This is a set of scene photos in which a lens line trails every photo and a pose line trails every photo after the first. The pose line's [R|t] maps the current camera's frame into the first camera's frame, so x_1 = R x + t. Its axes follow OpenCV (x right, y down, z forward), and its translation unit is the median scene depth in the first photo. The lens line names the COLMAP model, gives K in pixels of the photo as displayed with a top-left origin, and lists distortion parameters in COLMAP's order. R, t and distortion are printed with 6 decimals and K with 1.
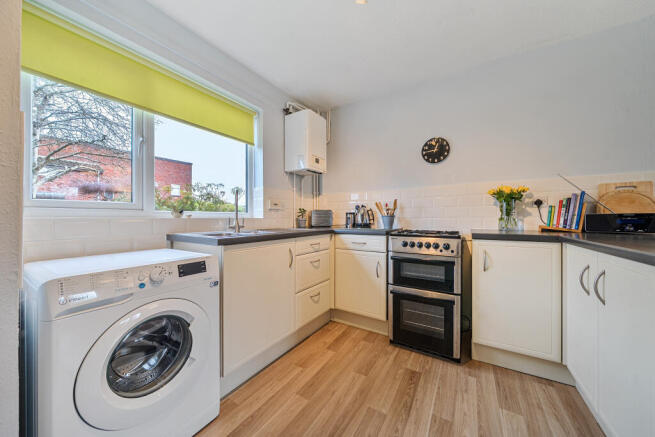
lens RADIAL K [[228.6, 0, 327.2], [0, 228.6, 216.7], [0, 0, 1]] dist [-0.000610, -0.000047]
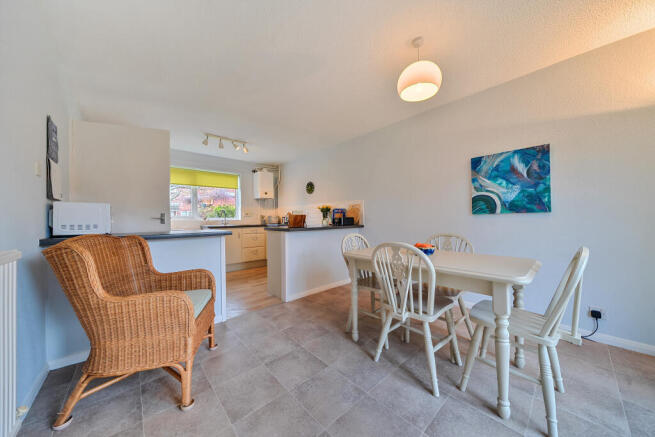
lens RADIAL K [[222.8, 0, 326.6], [0, 222.8, 216.8], [0, 0, 1]] dist [-0.000513, 0.000002]
pose [[0.959489, -0.009898, -0.281573, 1.503799], [0.008816, 0.999948, -0.005108, -0.008700], [0.281609, 0.002418, 0.959526, -1.188485]]
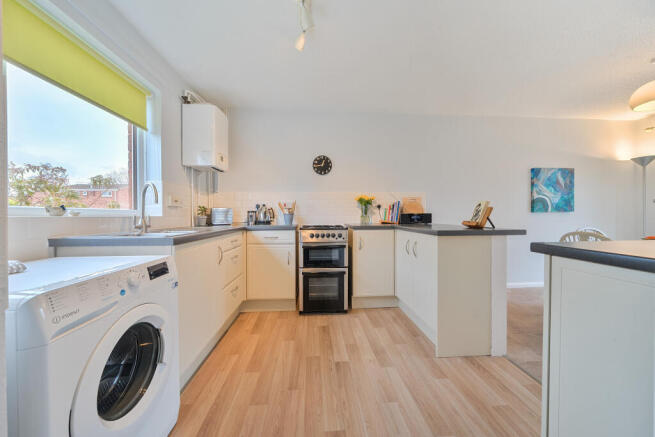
lens RADIAL K [[222.8, 0, 326.6], [0, 222.8, 216.8], [0, 0, 1]] dist [-0.000513, 0.000002]
pose [[0.807904, -0.003789, 0.589302, -0.339605], [-0.001965, 0.999956, 0.009124, -0.000502], [-0.589311, -0.008529, 0.807861, -0.082979]]
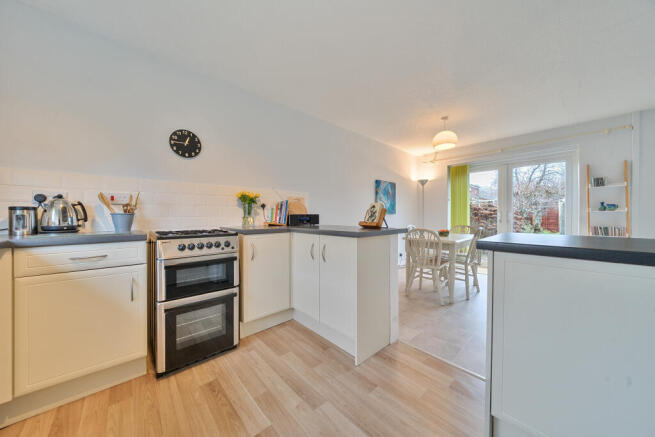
lens RADIAL K [[222.8, 0, 326.6], [0, 222.8, 216.8], [0, 0, 1]] dist [-0.000513, 0.000002]
pose [[0.268635, -0.000451, 0.963242, -0.302889], [-0.004092, 0.999990, 0.001610, 0.002548], [-0.963233, -0.004374, 0.268631, 0.257351]]
